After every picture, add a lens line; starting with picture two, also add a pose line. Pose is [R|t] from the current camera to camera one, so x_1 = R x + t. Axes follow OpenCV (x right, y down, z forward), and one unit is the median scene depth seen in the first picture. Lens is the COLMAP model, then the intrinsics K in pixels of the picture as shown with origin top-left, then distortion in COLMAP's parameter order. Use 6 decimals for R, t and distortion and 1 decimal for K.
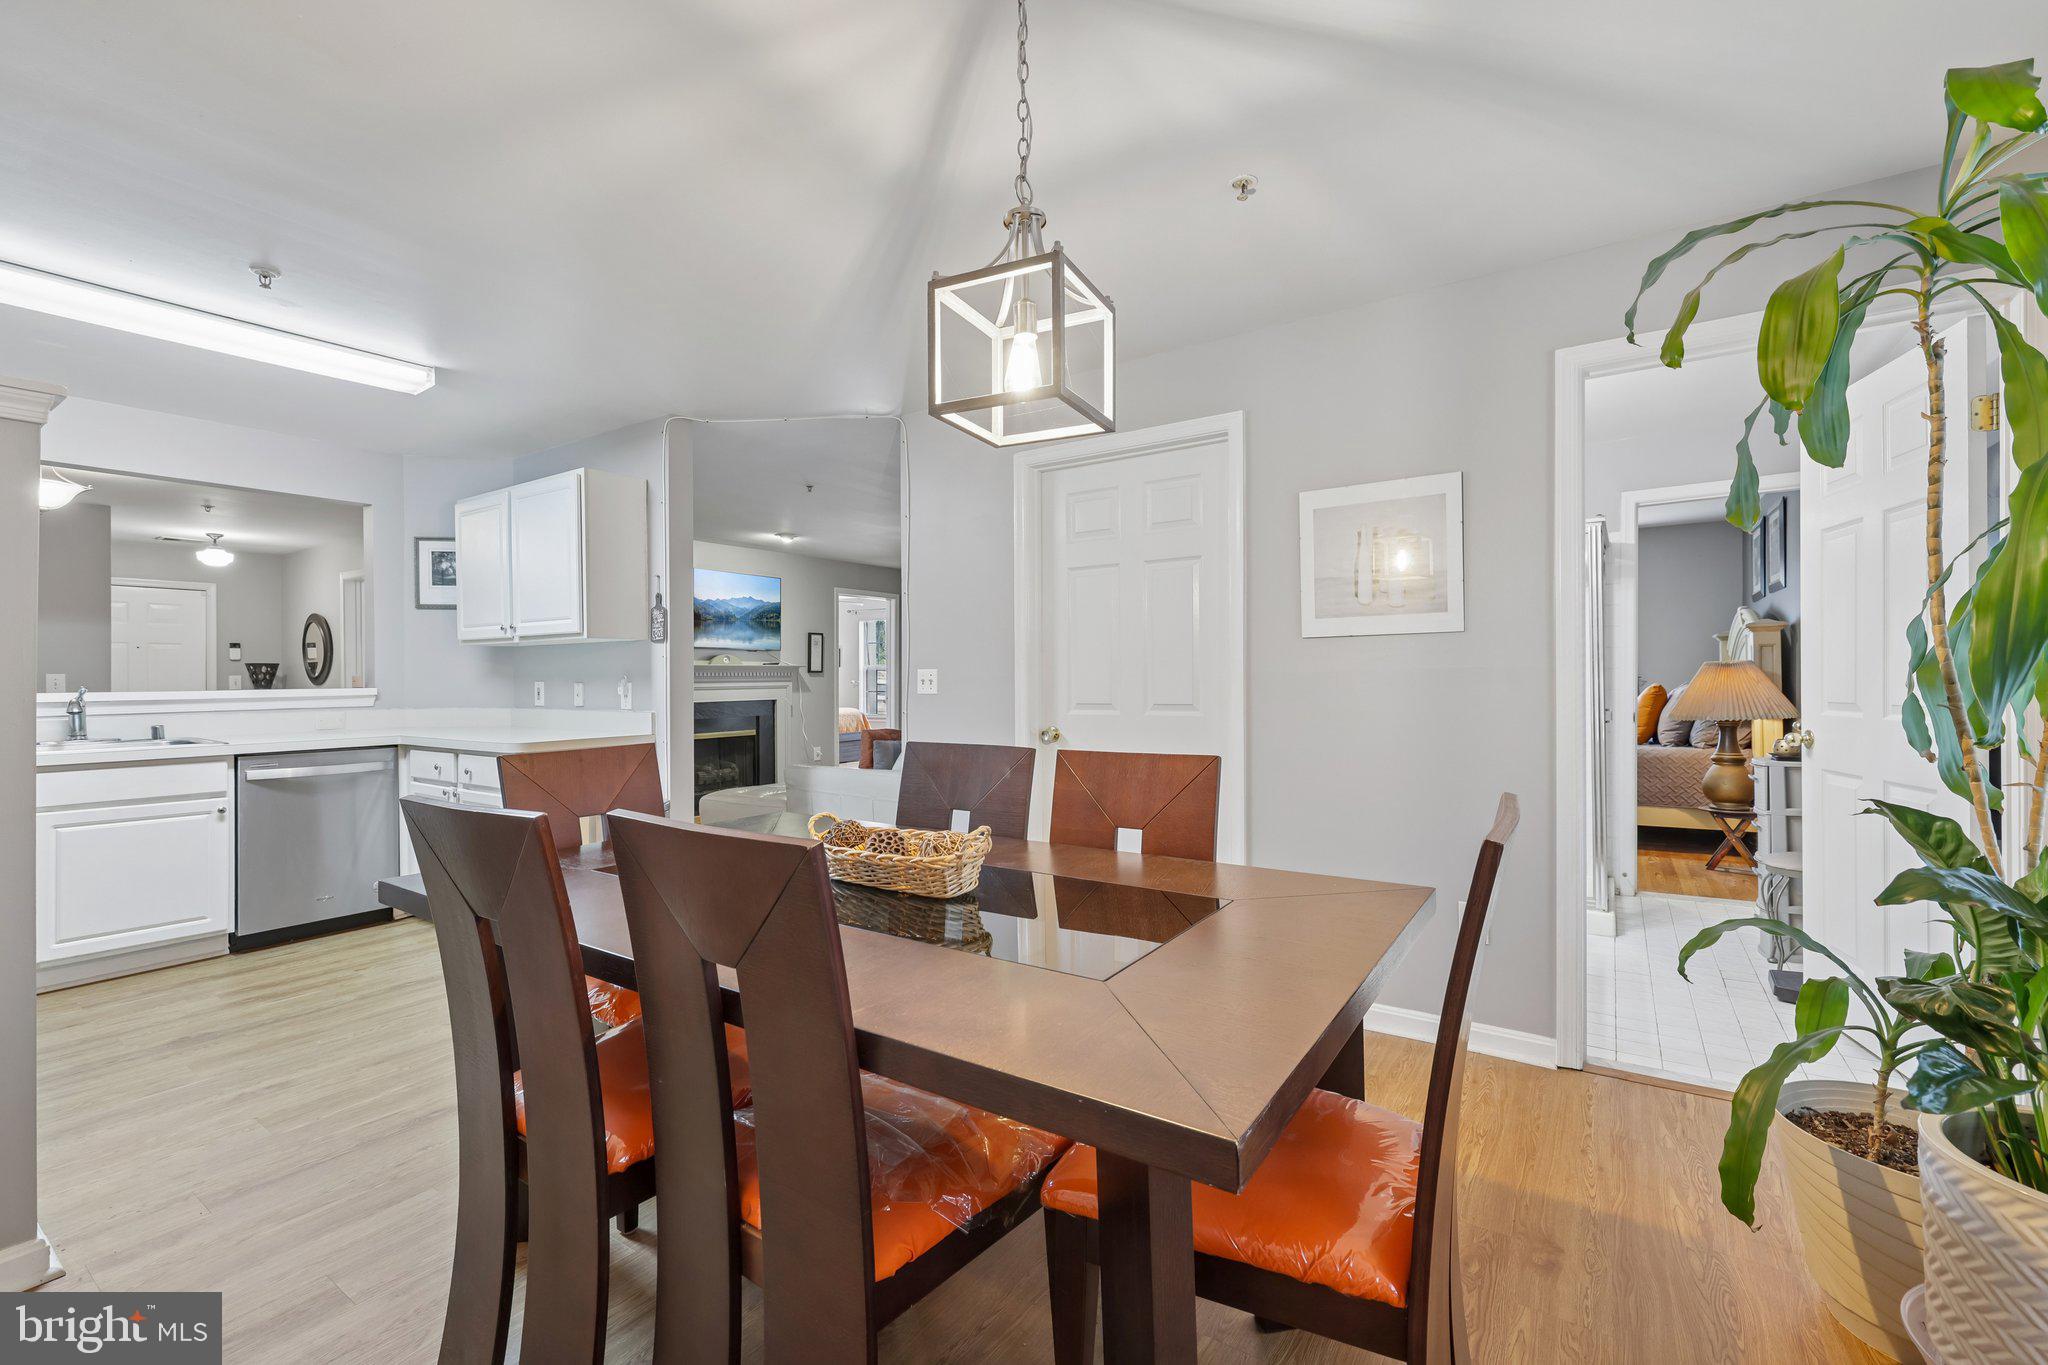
lens RADIAL K [[866.5, 0, 1014.3], [0, 866.5, 682.1], [0, 0, 1]] dist [-0.002539, 0.002640]
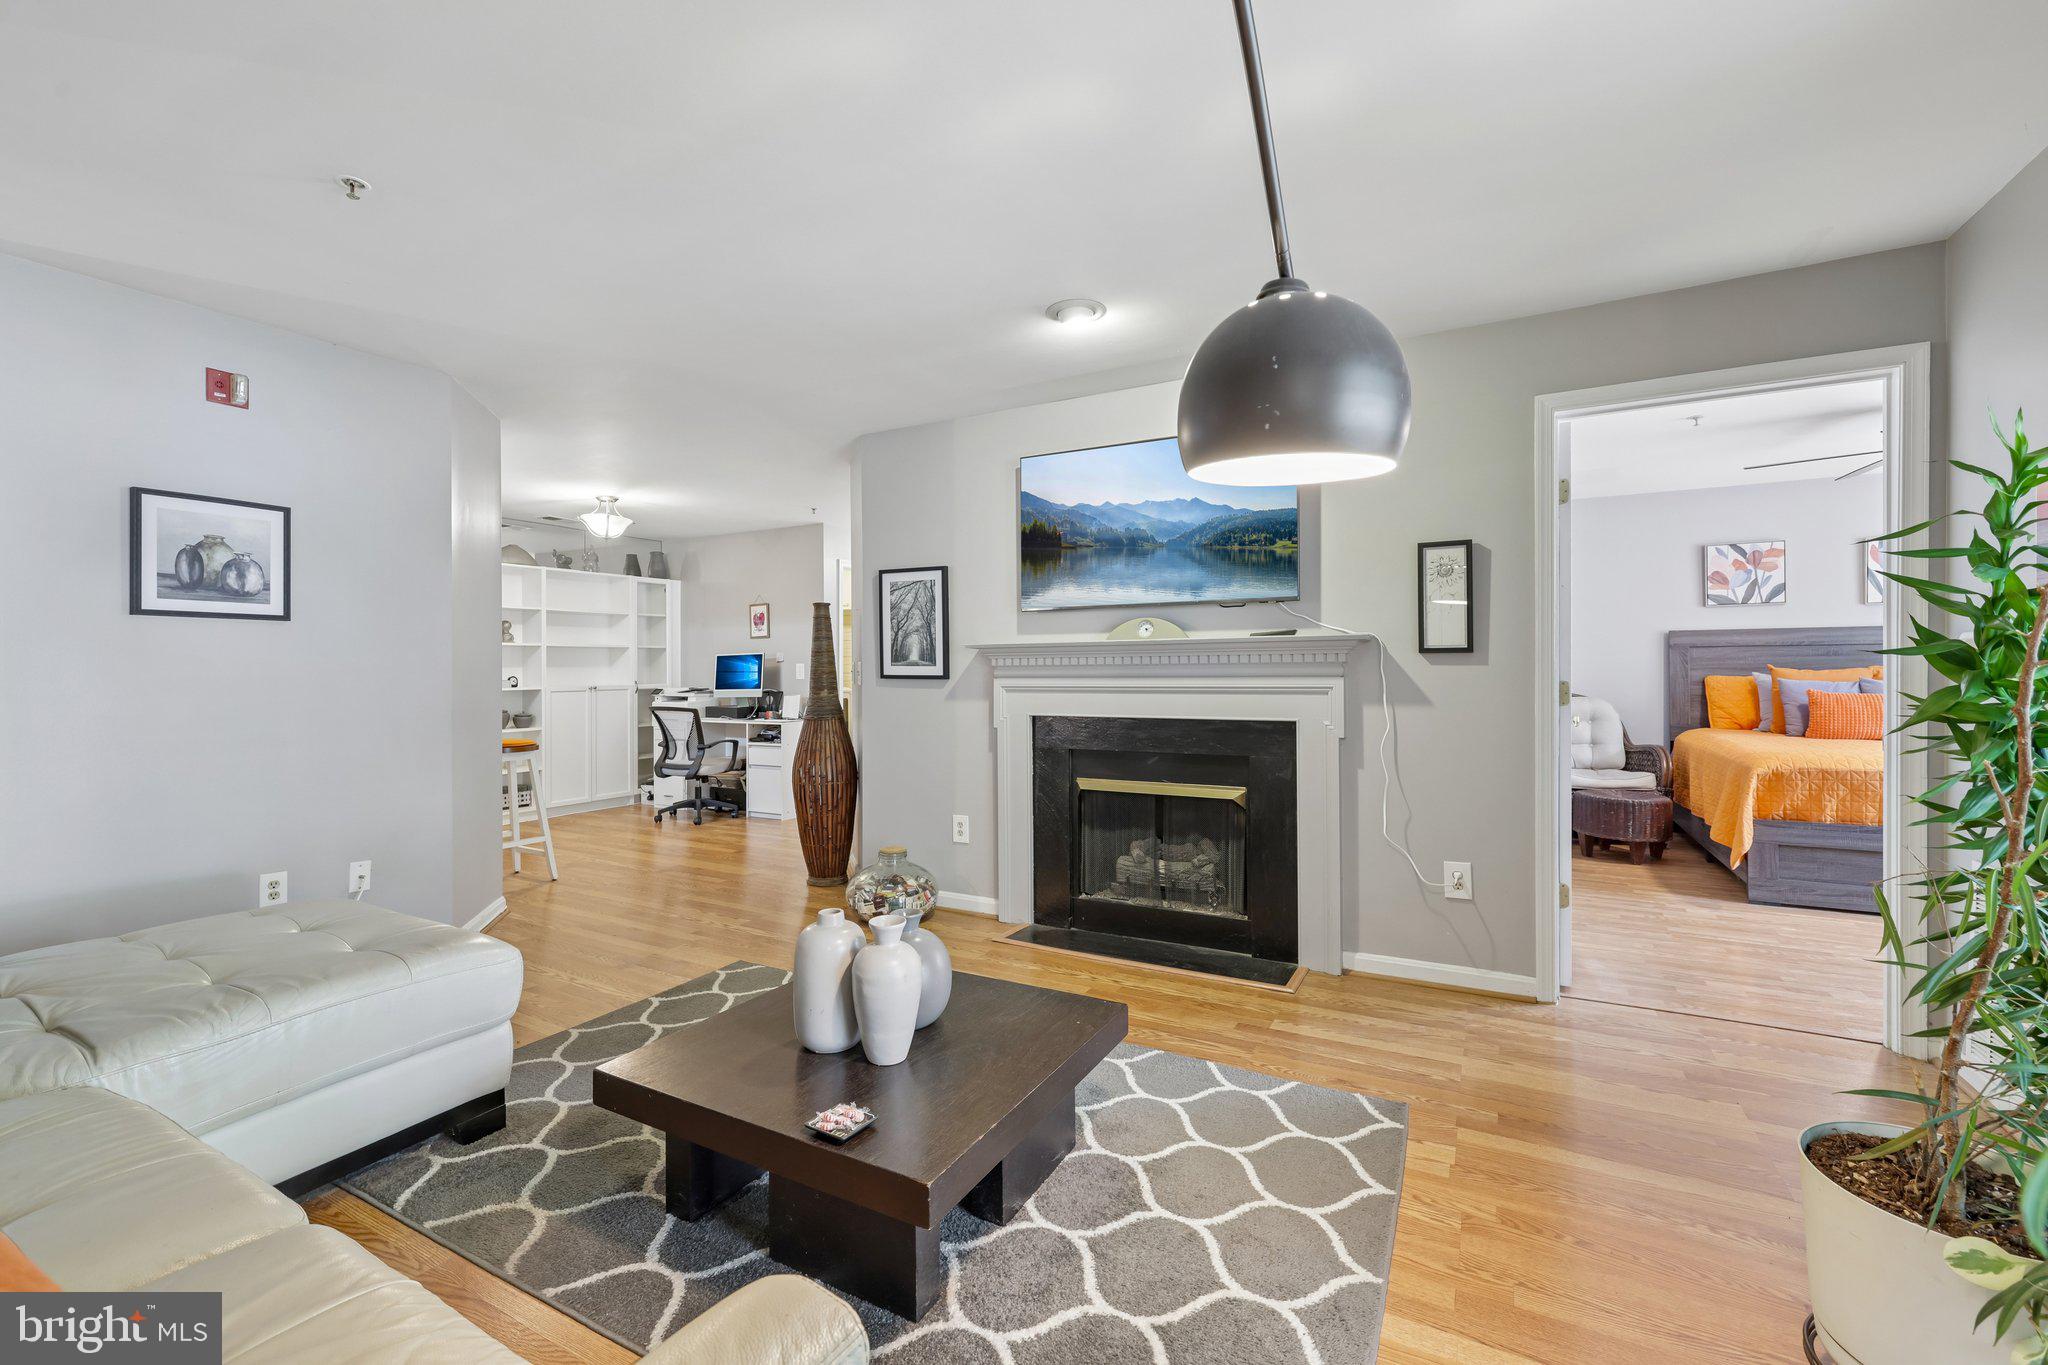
lens RADIAL K [[866.5, 0, 1022.1], [0, 866.5, 665.5], [0, 0, 1]] dist [-0.002539, 0.002640]
pose [[0.079404, 0.001553, -0.996841, 0.215466], [-0.000462, 0.999999, 0.001521, -0.011721], [0.996842, 0.000340, 0.079405, 1.527807]]
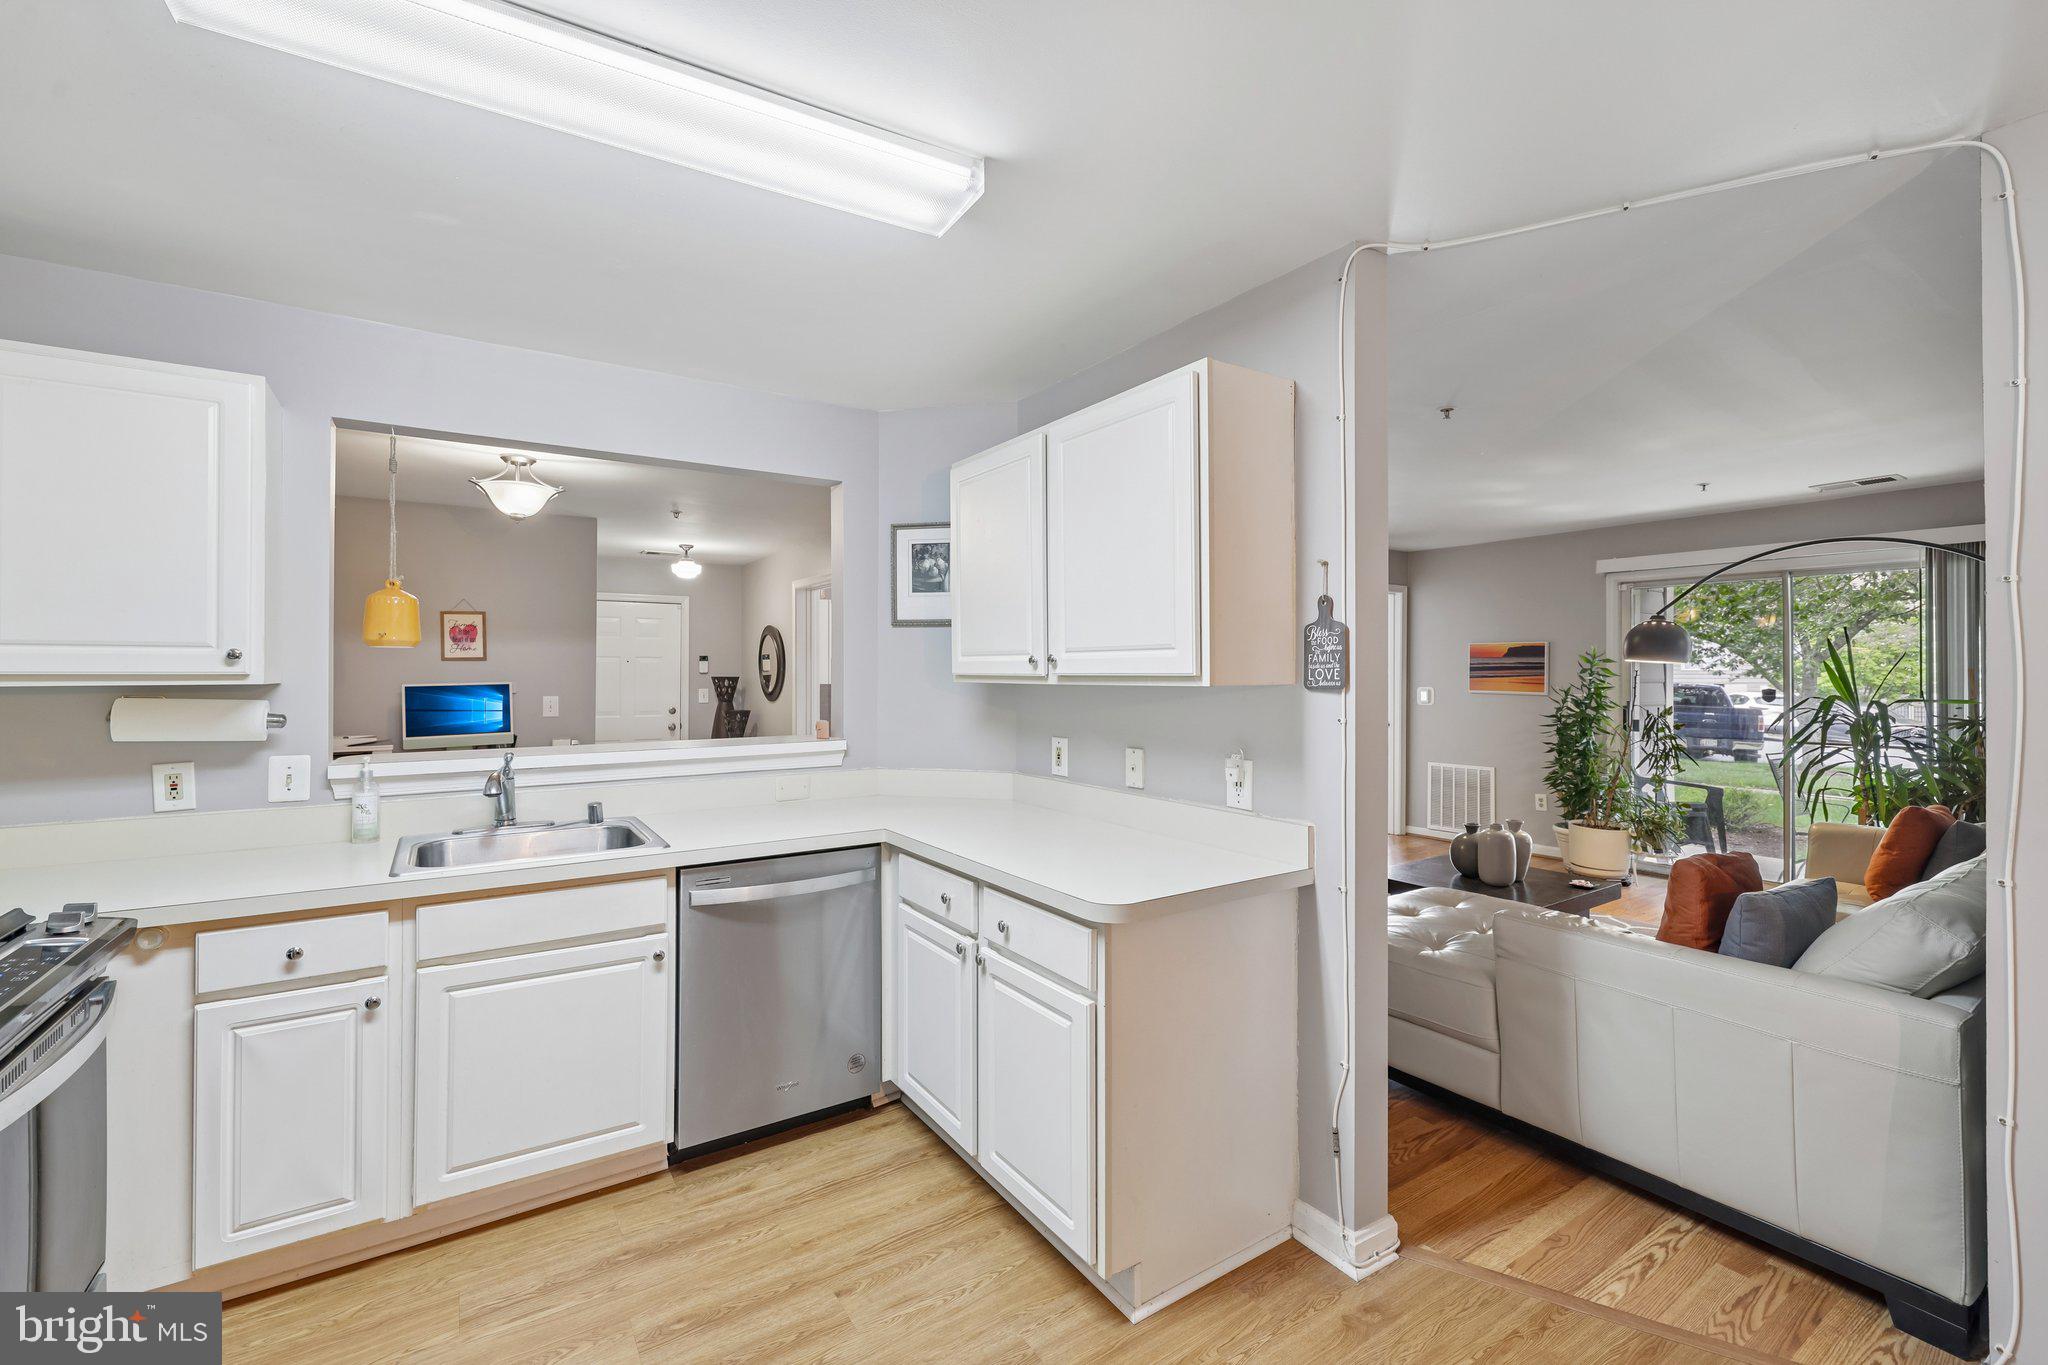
lens RADIAL K [[866.5, 0, 1016.9], [0, 866.5, 665.7], [0, 0, 1]] dist [-0.002539, 0.002640]
pose [[0.922667, 0.003756, -0.385579, -0.334827], [-0.008191, 0.999918, -0.009860, -0.047891], [0.385510, 0.012256, 0.922622, 0.400859]]
